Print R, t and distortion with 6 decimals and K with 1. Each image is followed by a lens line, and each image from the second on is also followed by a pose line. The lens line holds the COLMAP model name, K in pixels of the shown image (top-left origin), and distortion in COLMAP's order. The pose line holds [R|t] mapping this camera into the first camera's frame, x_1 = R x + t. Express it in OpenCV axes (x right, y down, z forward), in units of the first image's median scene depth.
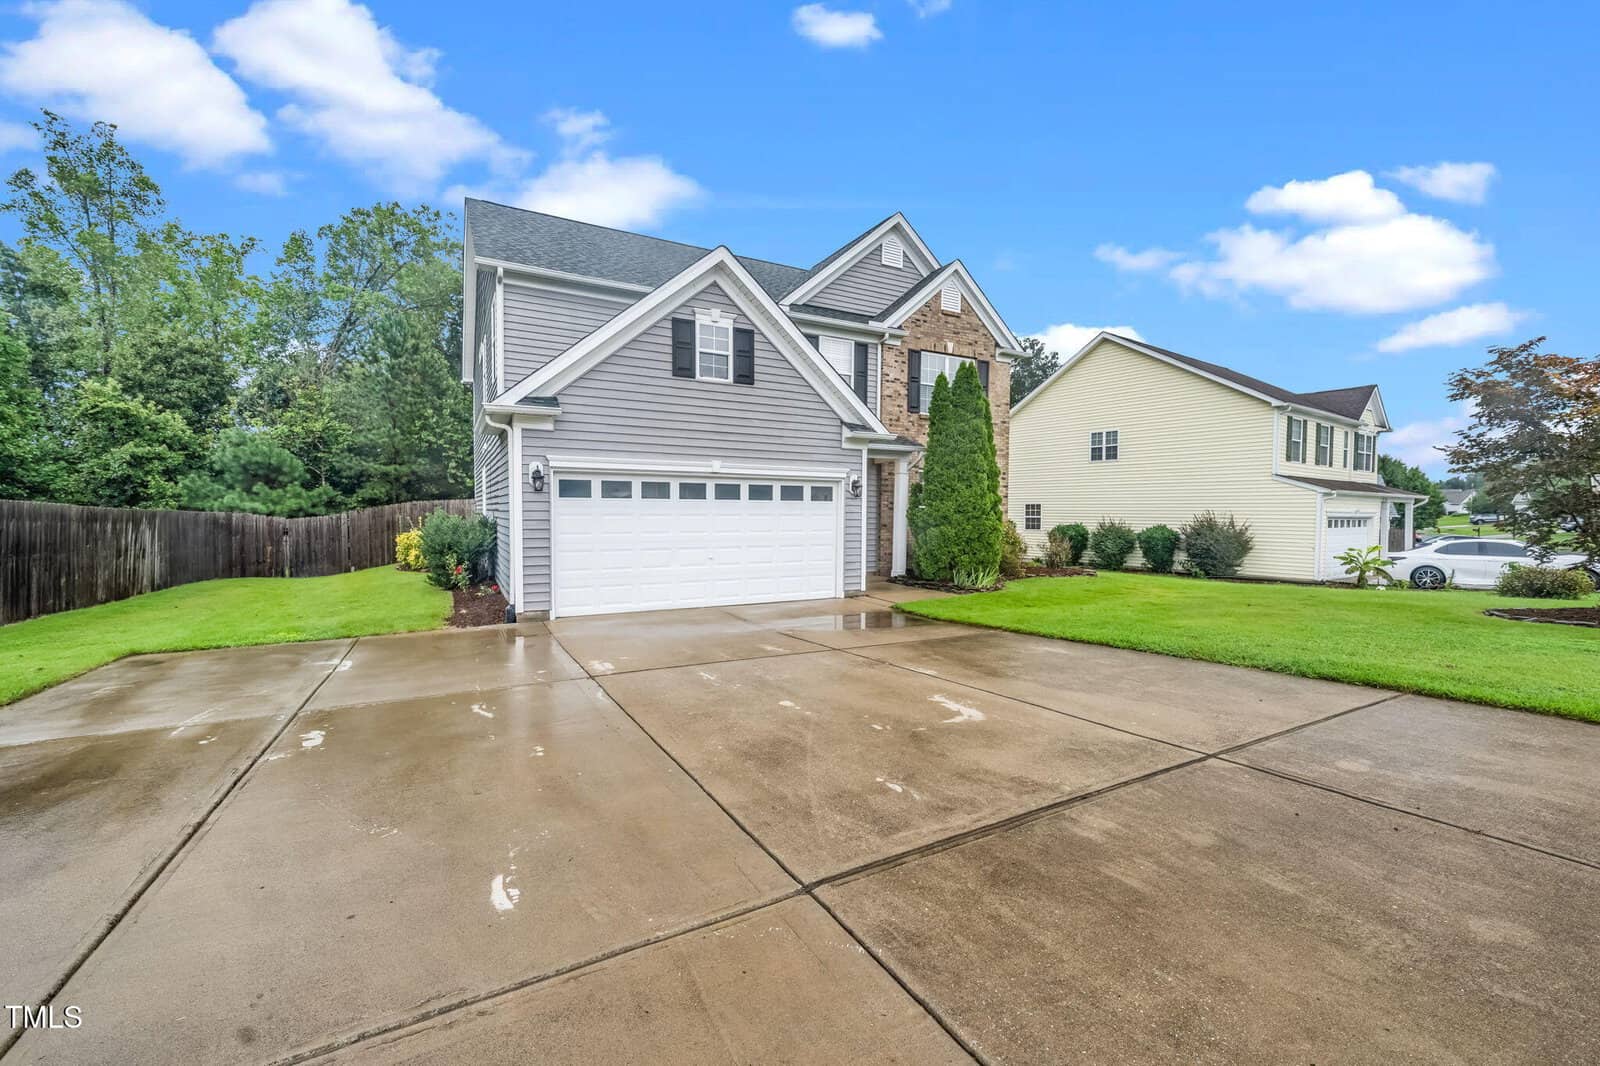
lens RADIAL K [[652.9, 0, 809.2], [0, 652.9, 529.5], [0, 0, 1]] dist [0.001071, 0.000742]
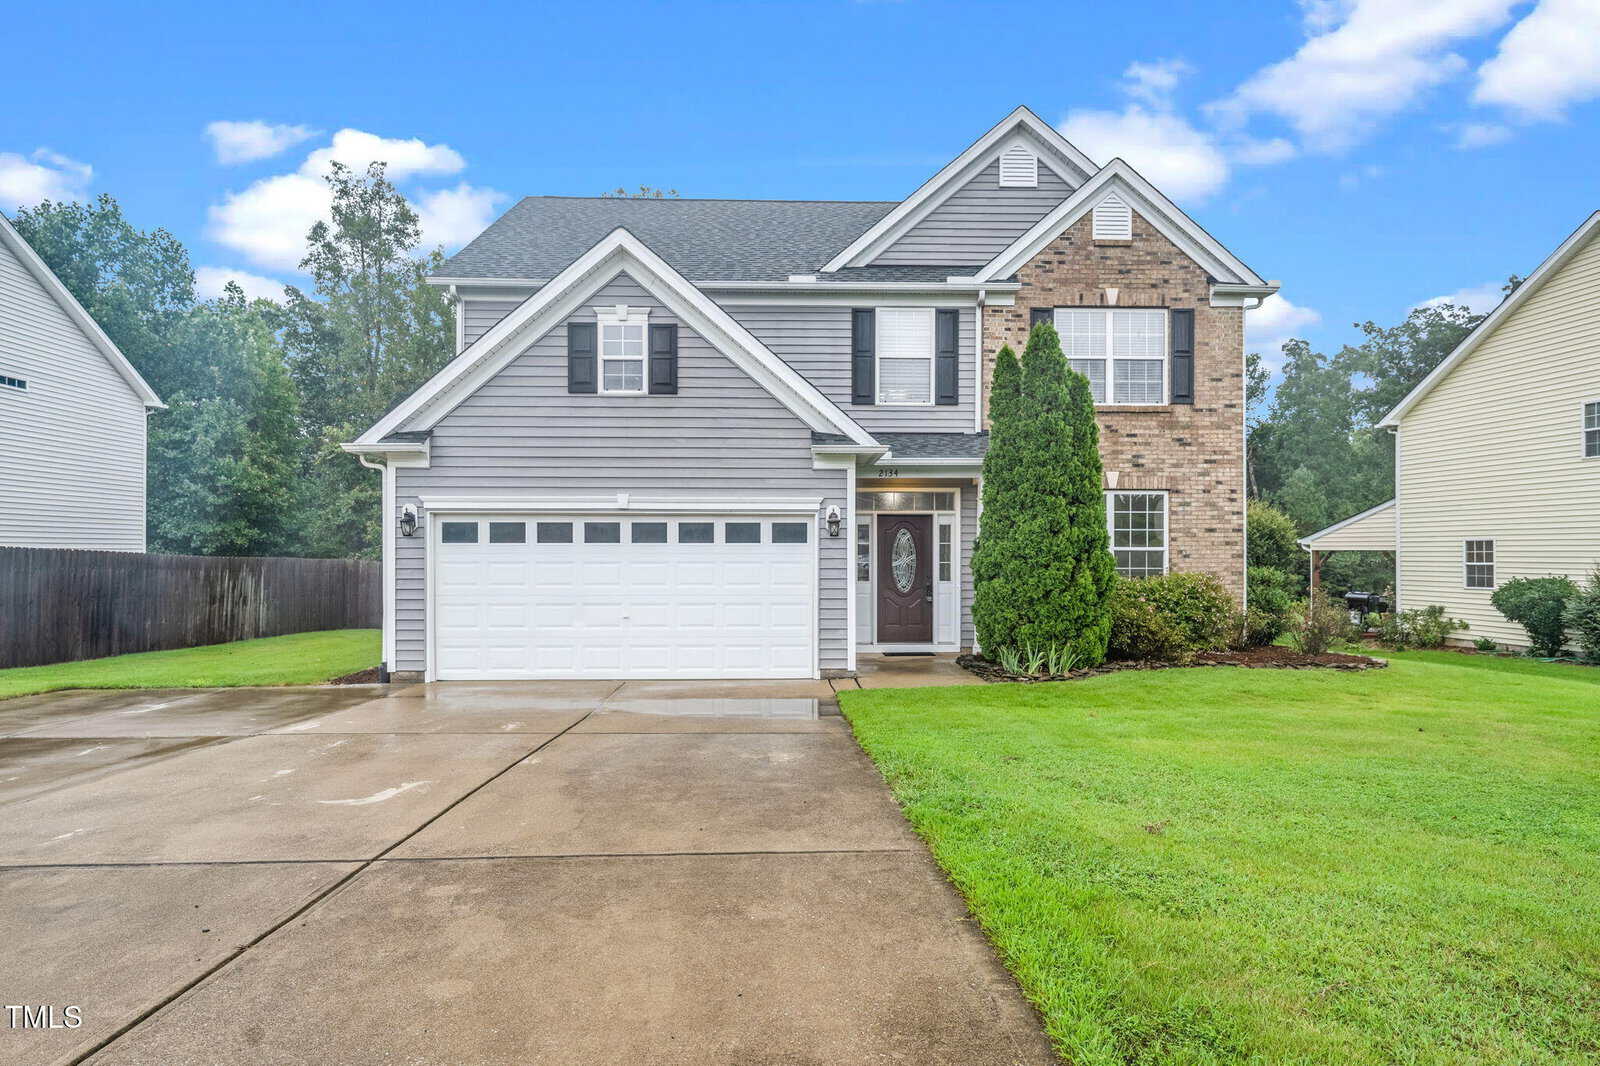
lens RADIAL K [[969.9, 0, 790.5], [0, 969.9, 544.3], [0, 0, 1]] dist [0.006081, -0.001033]
pose [[0.889000, -0.009381, -0.457812, 0.516909], [-0.008372, 0.999290, -0.036734, -0.002795], [0.457831, 0.036489, 0.888290, 0.045448]]
